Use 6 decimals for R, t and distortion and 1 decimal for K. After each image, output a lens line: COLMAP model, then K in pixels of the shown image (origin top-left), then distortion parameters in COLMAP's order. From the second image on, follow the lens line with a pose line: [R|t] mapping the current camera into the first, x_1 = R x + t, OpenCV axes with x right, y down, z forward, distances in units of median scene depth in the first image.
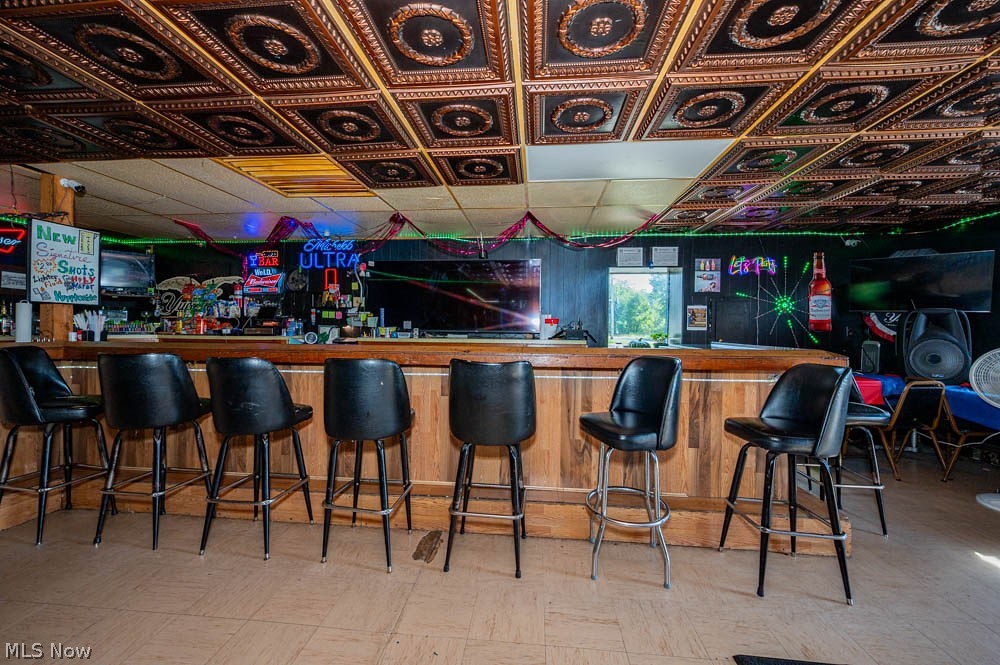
lens RADIAL K [[406.2, 0, 500.3], [0, 406.2, 323.4], [0, 0, 1]] dist [-0.004209, -0.000216]
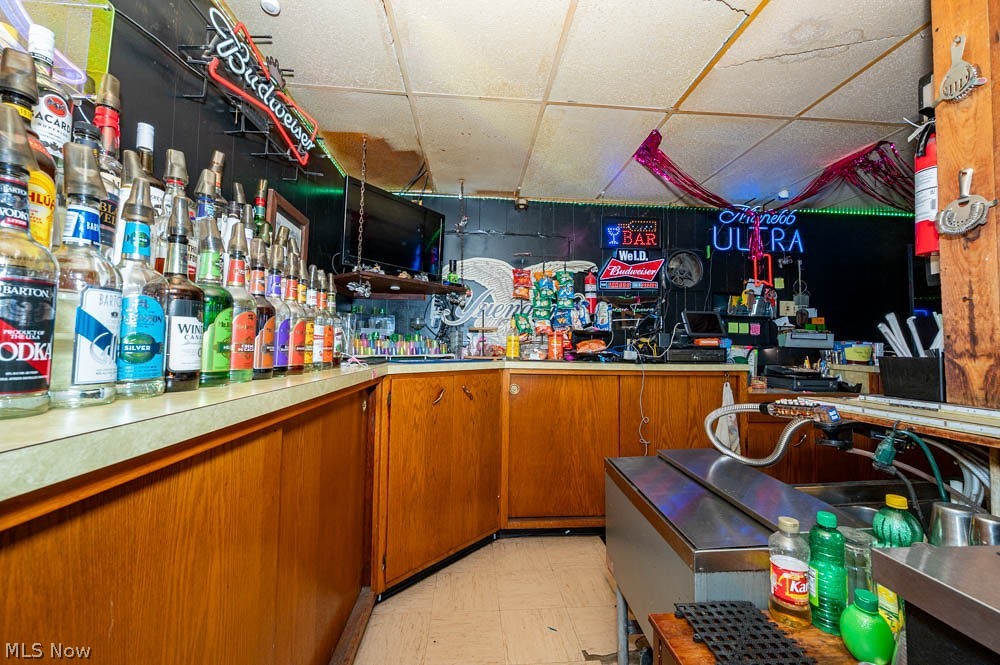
lens RADIAL K [[396.1, 0, 504.1], [0, 396.1, 326.0], [0, 0, 1]] dist [-0.003815, -0.000392]
pose [[0.985567, 0.015190, 0.168602, -0.869191], [-0.008388, 0.999125, -0.040983, 0.003066], [-0.169077, 0.038978, 0.984832, 0.460439]]
